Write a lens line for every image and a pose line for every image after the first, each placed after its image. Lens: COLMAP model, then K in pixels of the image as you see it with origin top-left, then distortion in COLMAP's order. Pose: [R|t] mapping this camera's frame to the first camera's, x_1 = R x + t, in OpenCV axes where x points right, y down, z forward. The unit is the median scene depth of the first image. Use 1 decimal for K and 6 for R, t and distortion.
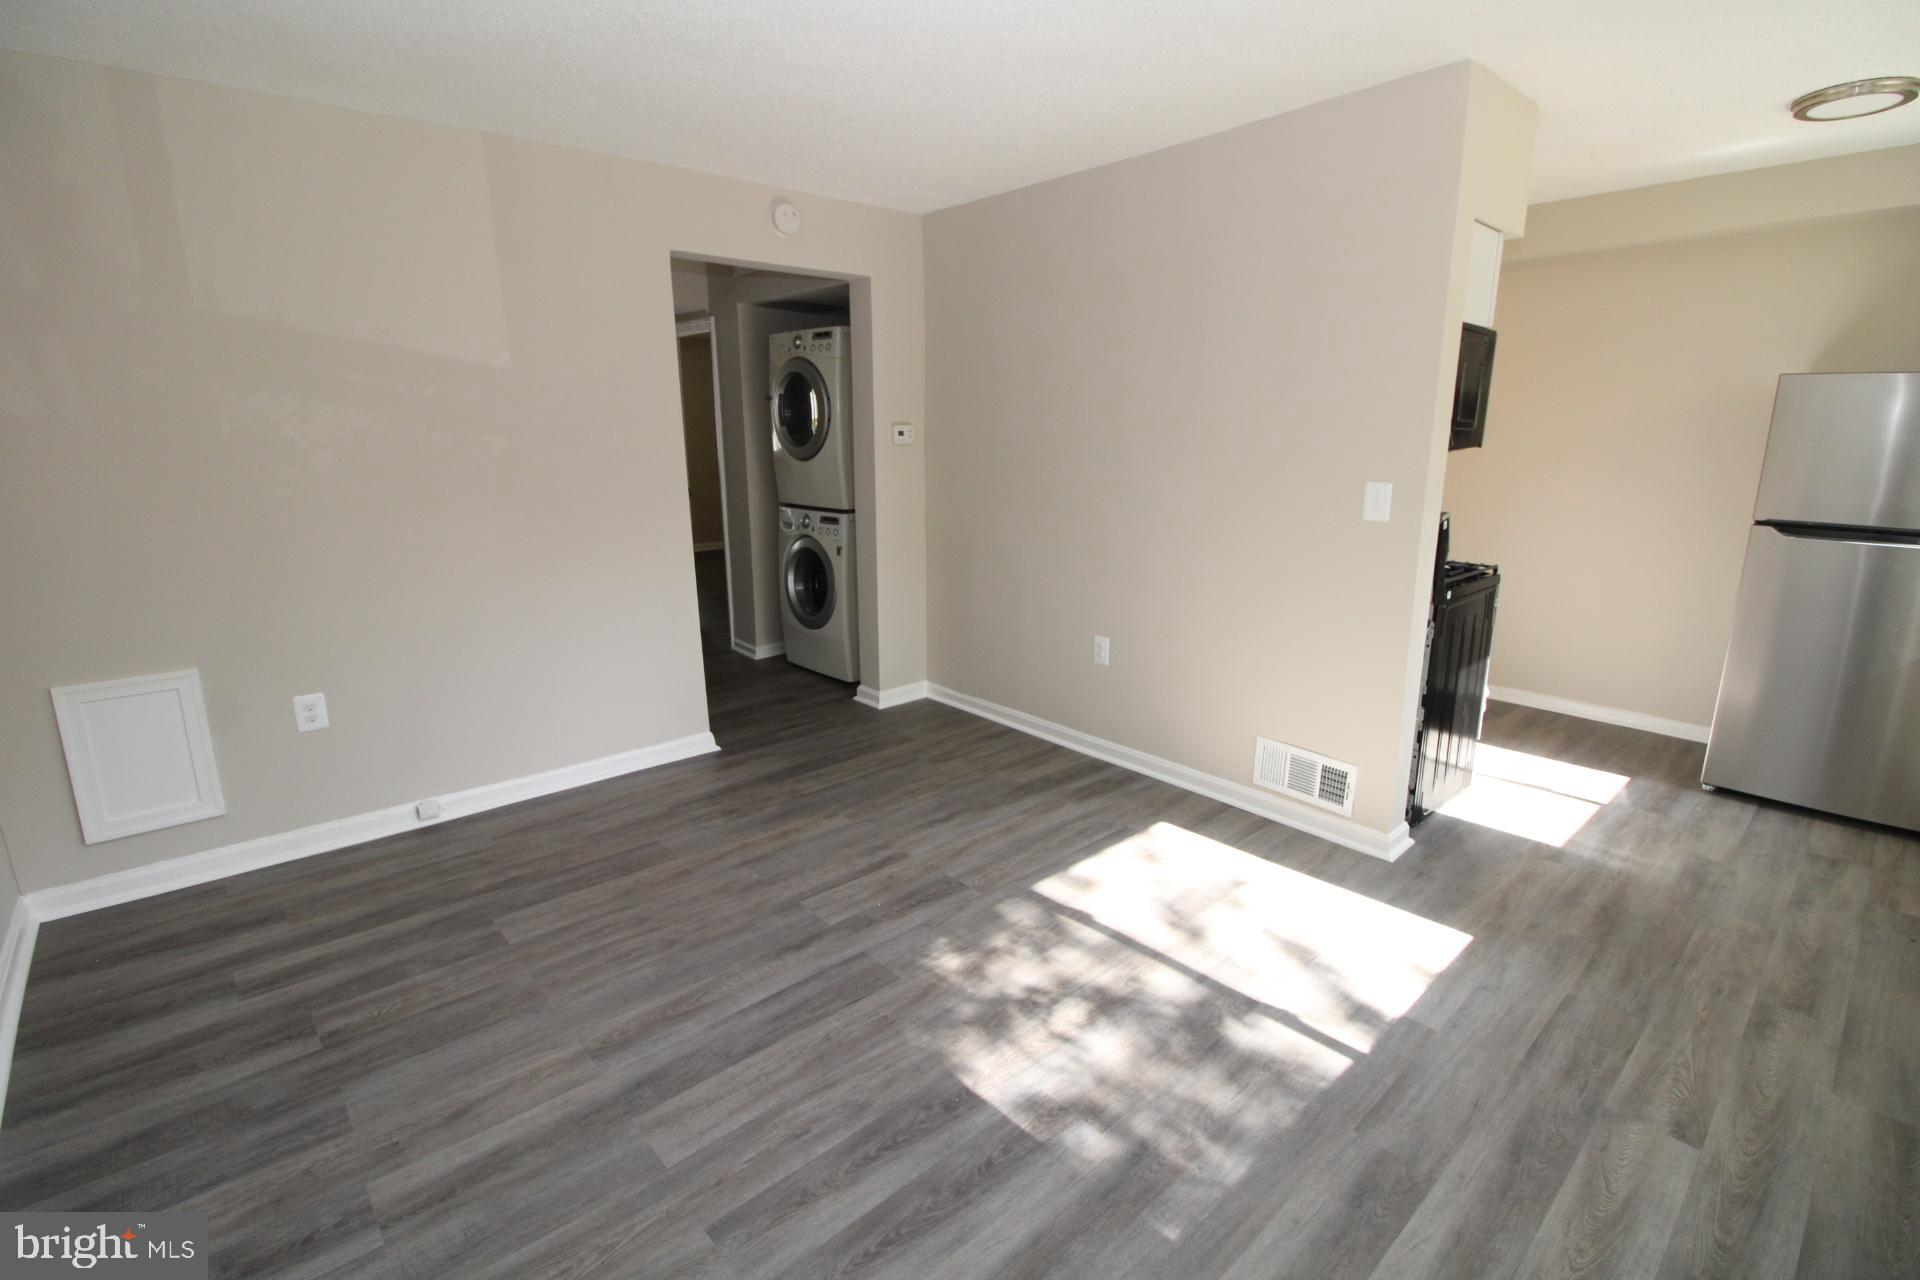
lens RADIAL K [[888.1, 0, 975.7], [0, 888.1, 627.1], [0, 0, 1]] dist [-0.005482, -0.006295]
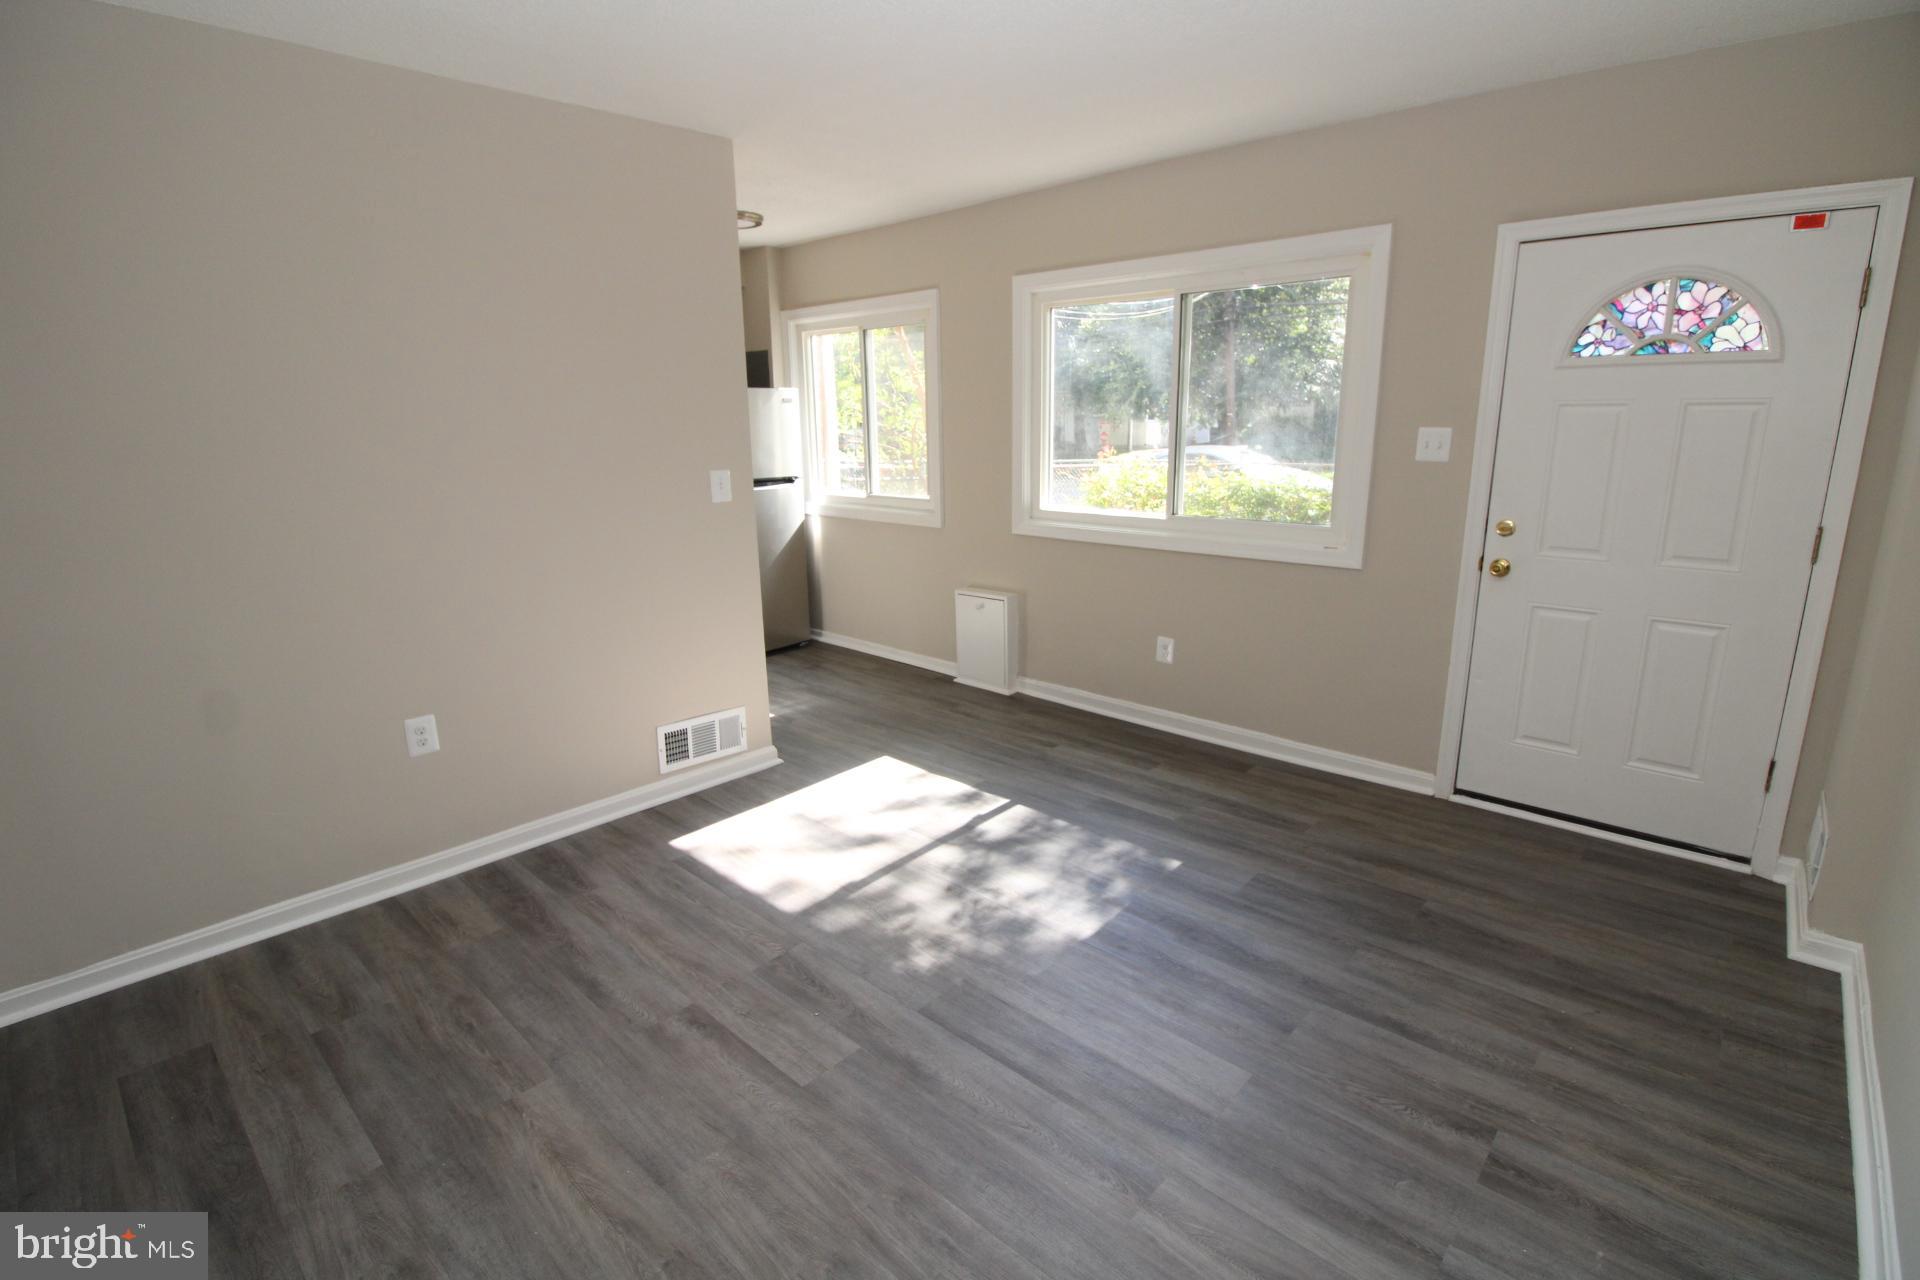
lens RADIAL K [[888.1, 0, 961.0], [0, 888.1, 644.0], [0, 0, 1]] dist [-0.005482, -0.006295]
pose [[-0.097411, -0.242809, 0.965171, -0.836375], [0.229072, 0.938275, 0.259162, -0.188775], [-0.968523, 0.246339, -0.035777, 0.828609]]
